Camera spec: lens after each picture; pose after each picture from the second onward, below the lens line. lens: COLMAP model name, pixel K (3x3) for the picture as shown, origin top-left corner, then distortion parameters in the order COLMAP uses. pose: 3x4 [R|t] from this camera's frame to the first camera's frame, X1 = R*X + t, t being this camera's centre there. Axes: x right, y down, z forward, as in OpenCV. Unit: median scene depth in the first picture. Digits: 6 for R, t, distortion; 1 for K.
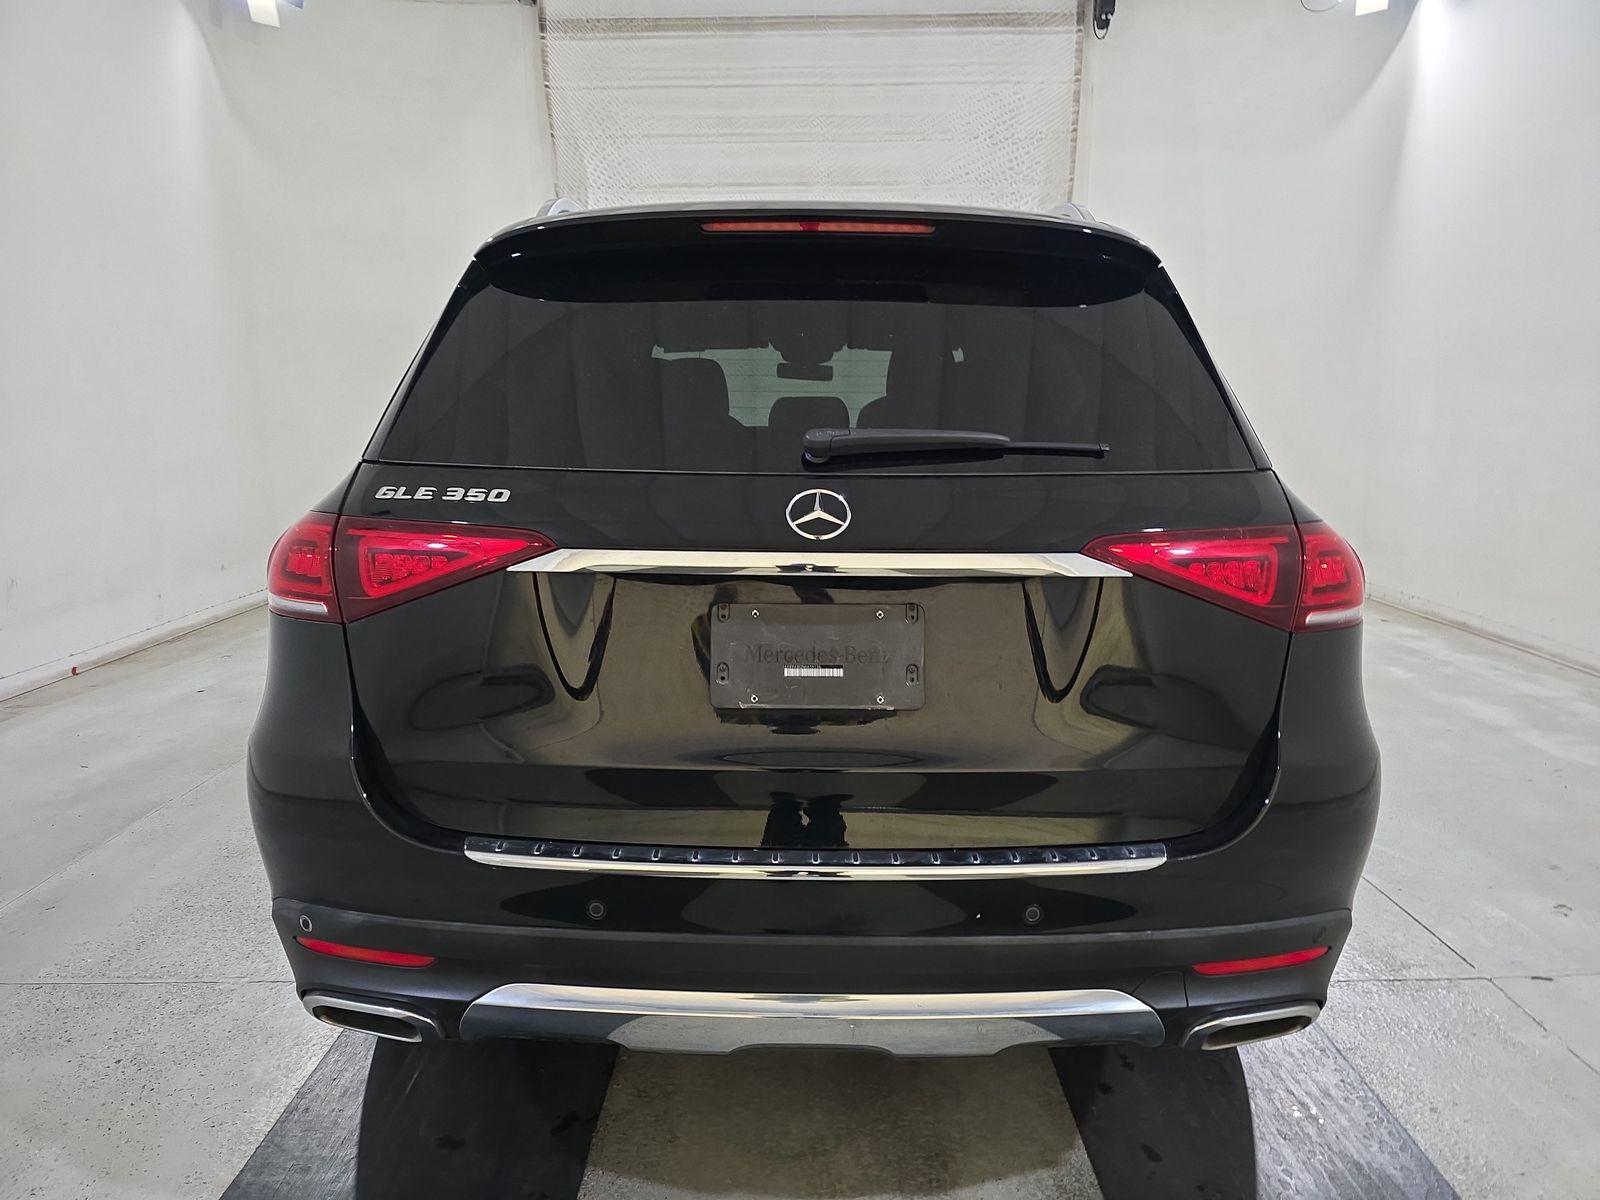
lens RADIAL K [[1071.8, 0, 797.9], [0, 1071.8, 590.0], [0, 0, 1]] dist [0.059495, -0.048131]
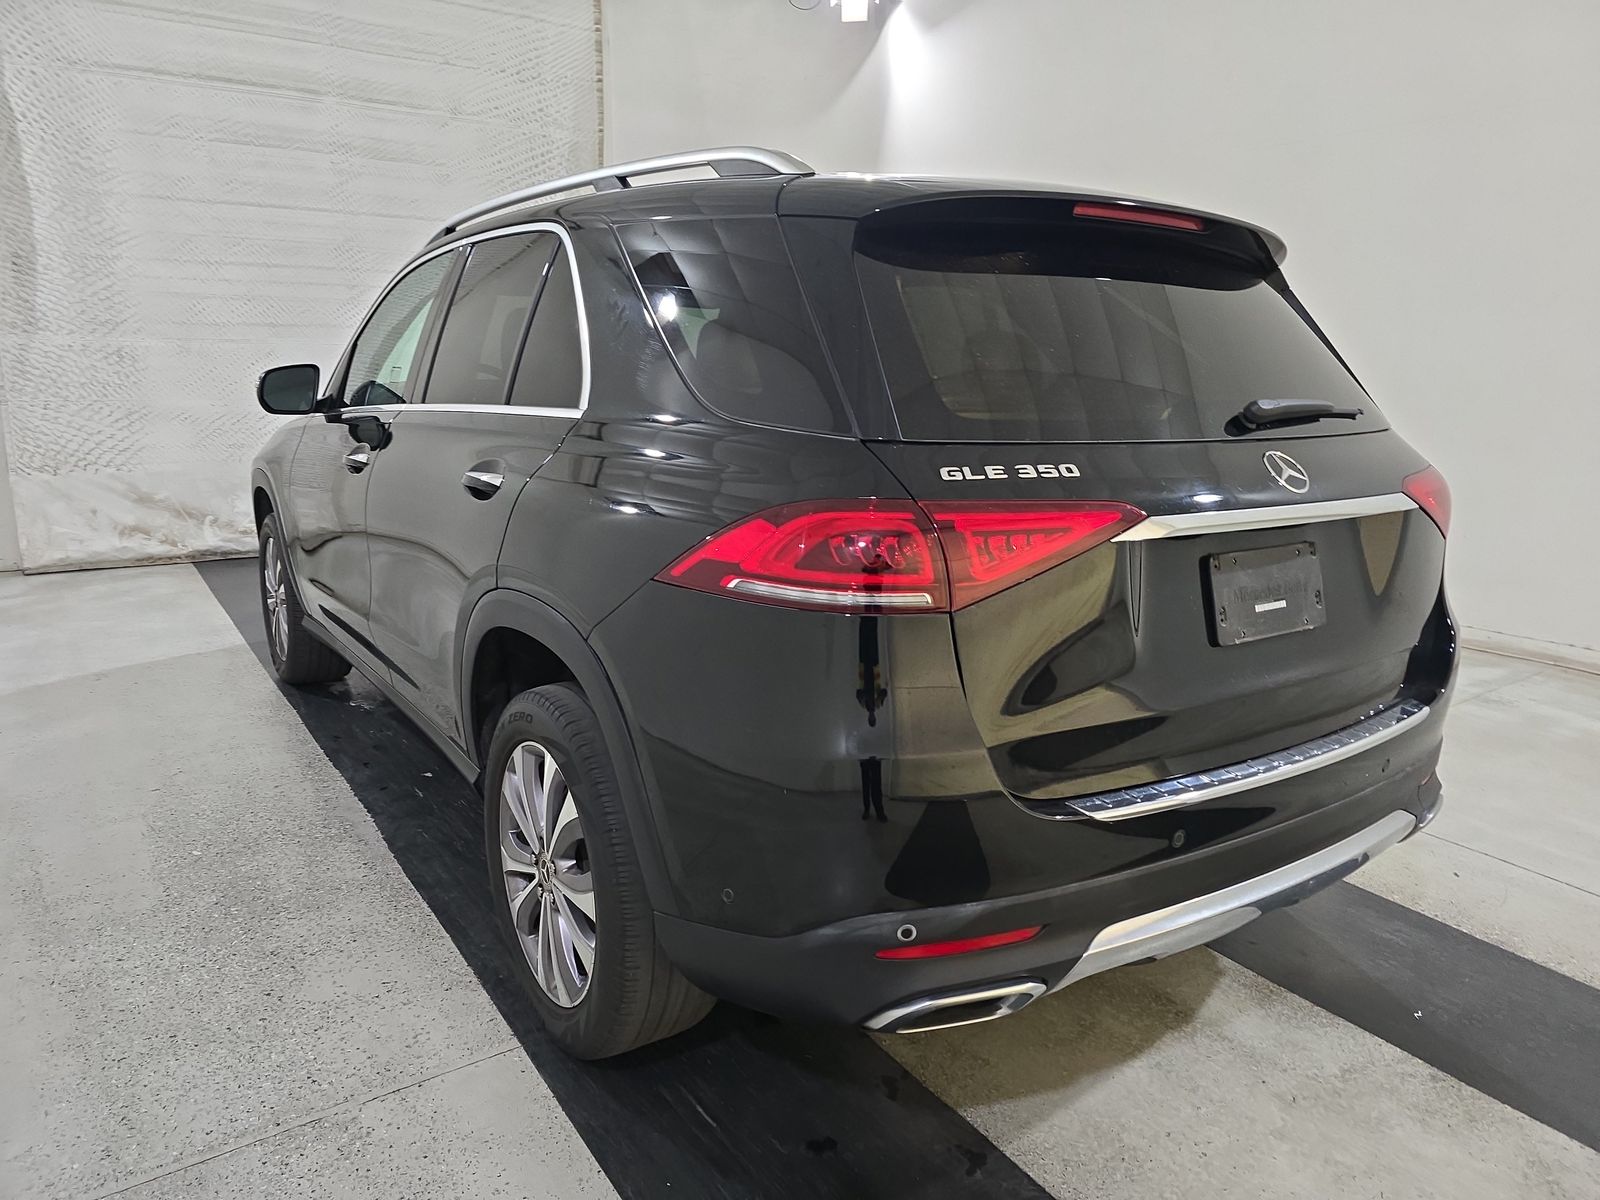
lens RADIAL K [[1071.8, 0, 797.9], [0, 1071.8, 590.0], [0, 0, 1]] dist [0.059495, -0.048131]
pose [[0.822420, -0.107841, 0.558566, -0.764751], [0.080105, 0.994038, 0.073971, -0.050528], [-0.563213, -0.016091, 0.826155, 0.209625]]
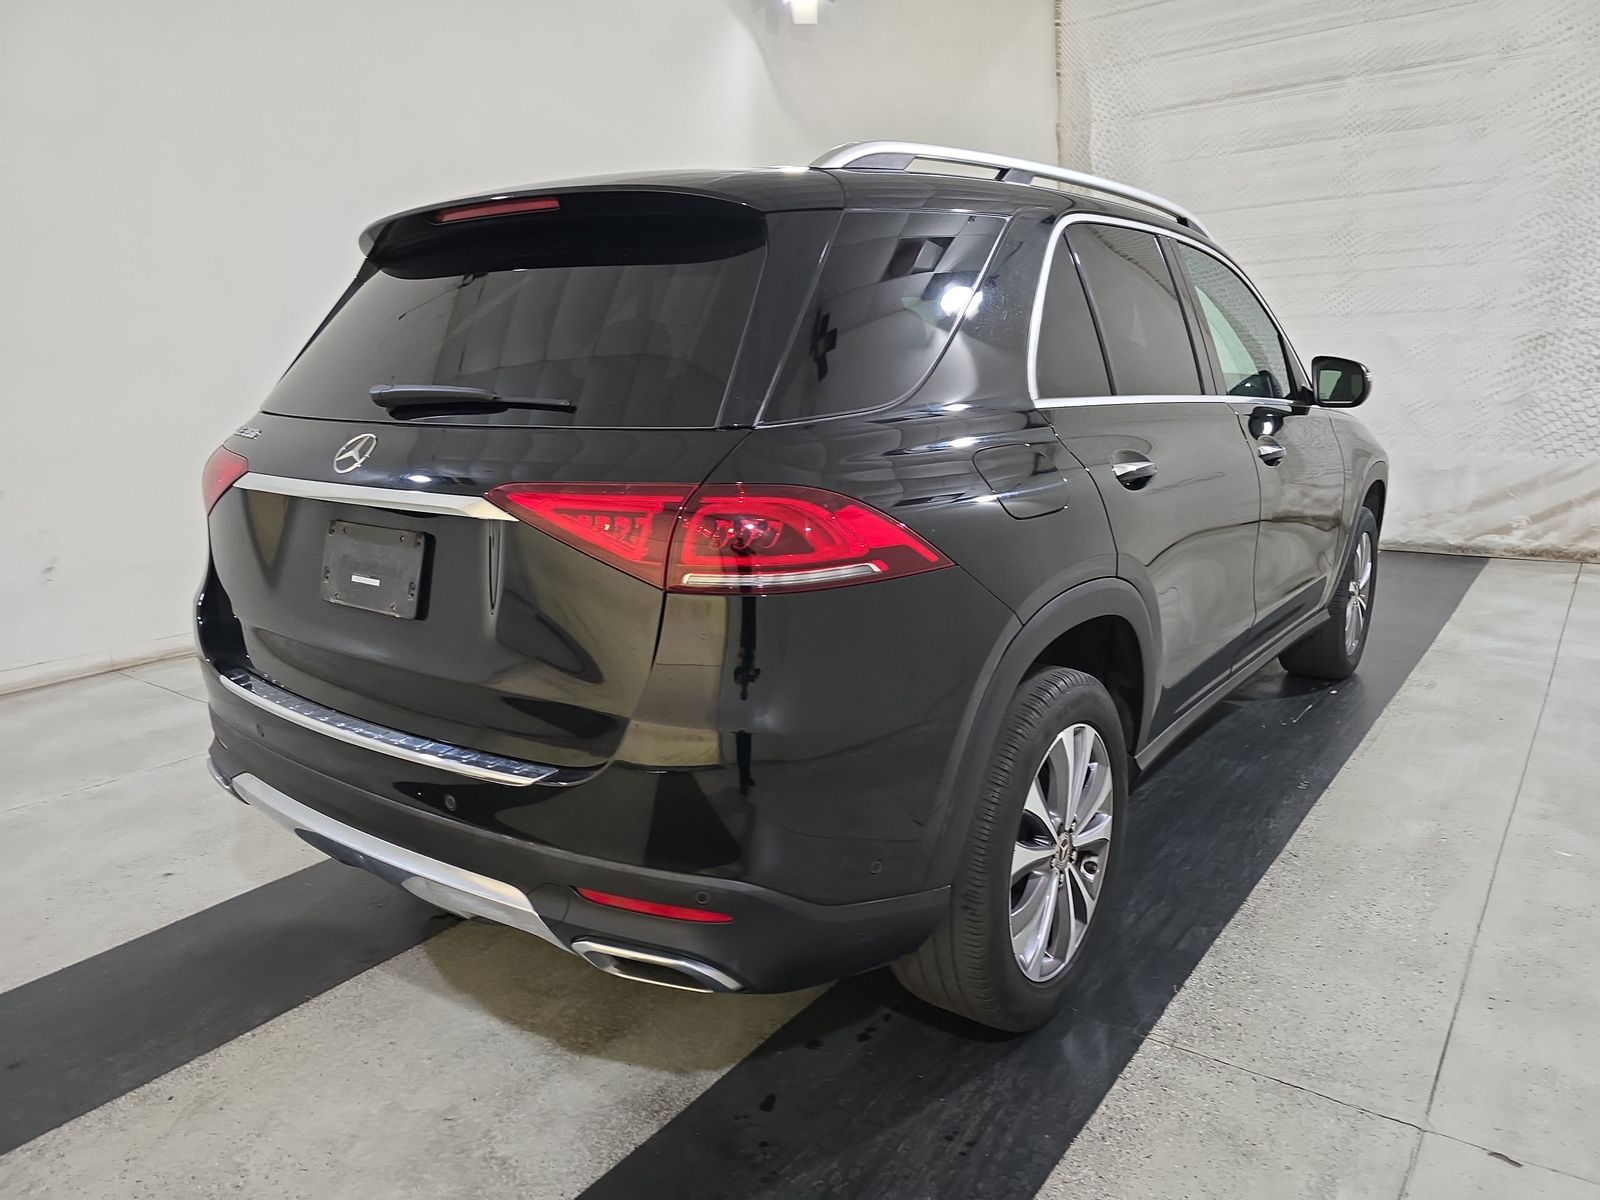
lens RADIAL K [[1071.8, 0, 797.9], [0, 1071.8, 590.0], [0, 0, 1]] dist [0.059495, -0.048131]
pose [[0.798986, 0.108460, -0.591488, 0.822476], [-0.077466, 0.993969, 0.077621, -0.034884], [0.596339, -0.016198, 0.802569, 0.197329]]
